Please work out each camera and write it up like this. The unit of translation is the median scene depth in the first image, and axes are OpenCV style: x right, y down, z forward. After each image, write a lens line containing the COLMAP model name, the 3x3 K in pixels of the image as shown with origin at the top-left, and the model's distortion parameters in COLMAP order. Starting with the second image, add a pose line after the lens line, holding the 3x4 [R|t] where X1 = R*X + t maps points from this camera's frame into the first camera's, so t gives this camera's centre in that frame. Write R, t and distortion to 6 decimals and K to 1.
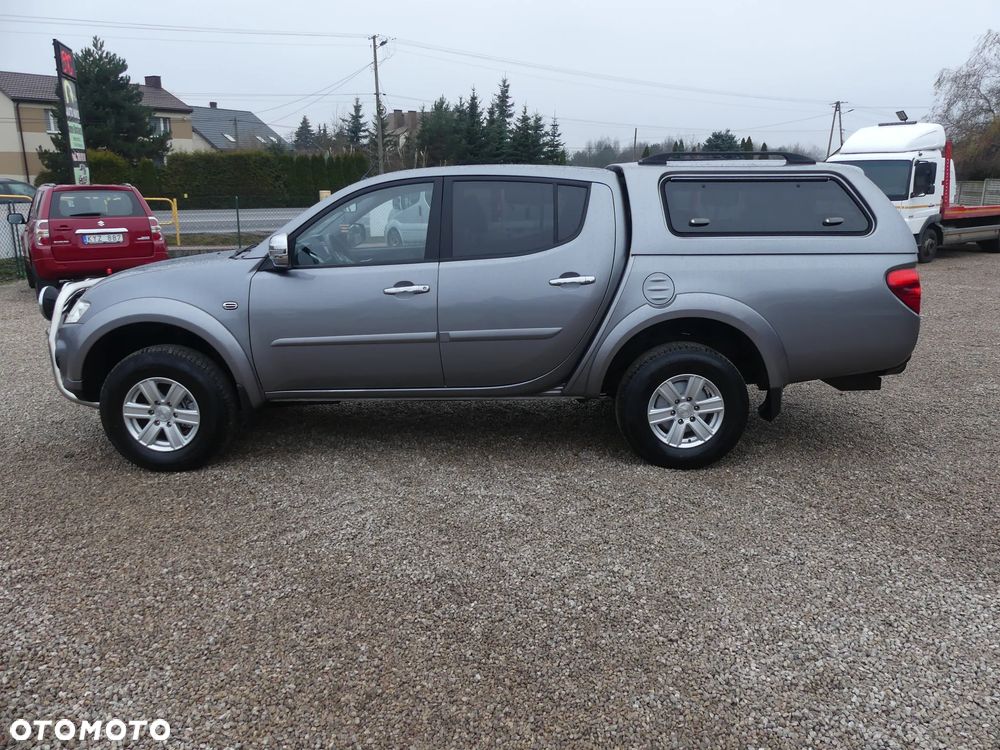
lens RADIAL K [[760.7, 0, 549.1], [0, 760.7, 373.5], [0, 0, 1]] dist [-0.010676, 0.007644]
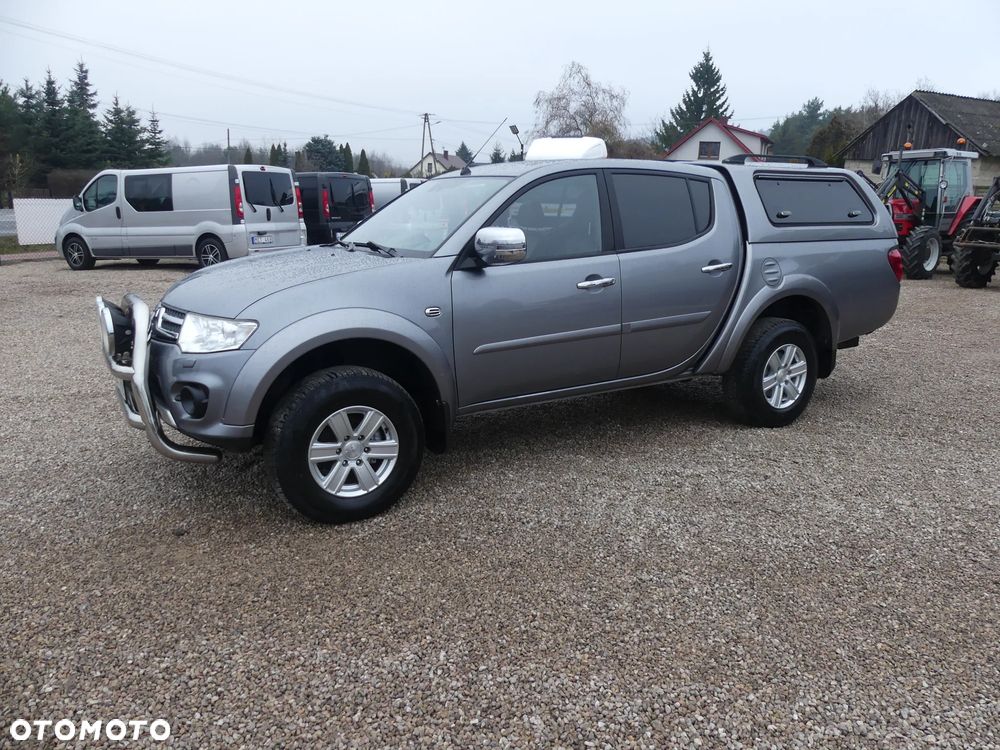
lens RADIAL K [[744.2, 0, 538.0], [0, 744.2, 379.3], [0, 0, 1]] dist [-0.018707, 0.015052]
pose [[0.856159, -0.114567, 0.503851, -0.714348], [0.111831, 0.993083, 0.035784, -0.028639], [-0.504466, 0.025709, 0.863049, 0.206901]]
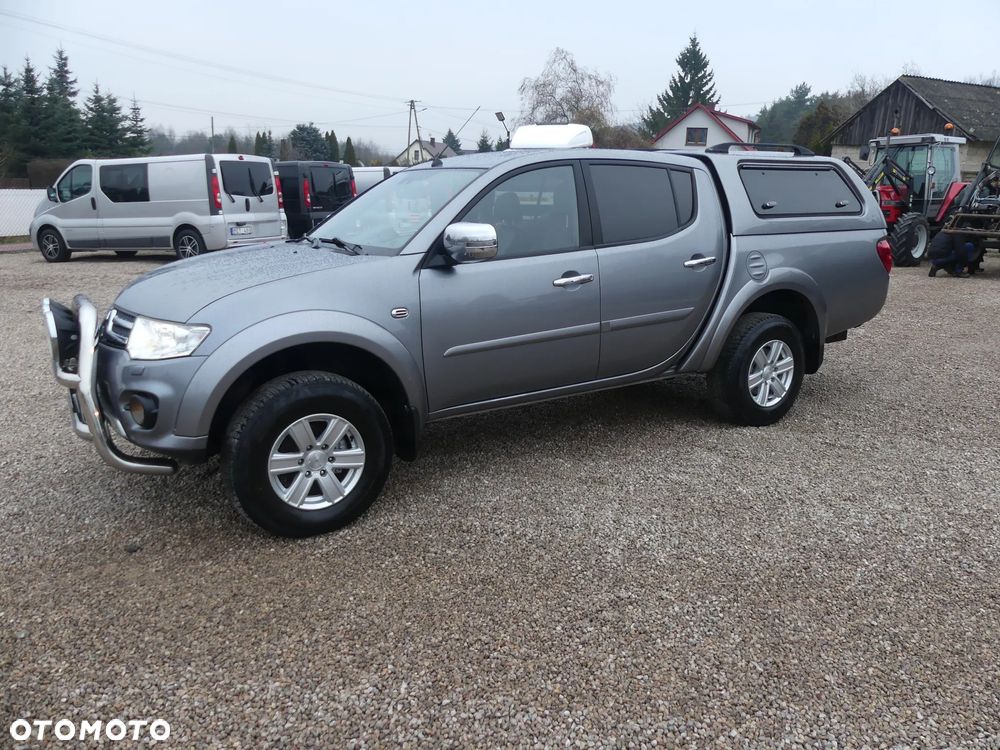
lens RADIAL K [[742.2, 0, 534.2], [0, 742.2, 374.1], [0, 0, 1]] dist [-0.015648, 0.011838]
pose [[0.850730, -0.125873, 0.510308, -0.677009], [0.118202, 0.991848, 0.047596, -0.042550], [-0.512139, 0.019828, 0.858674, 0.234042]]
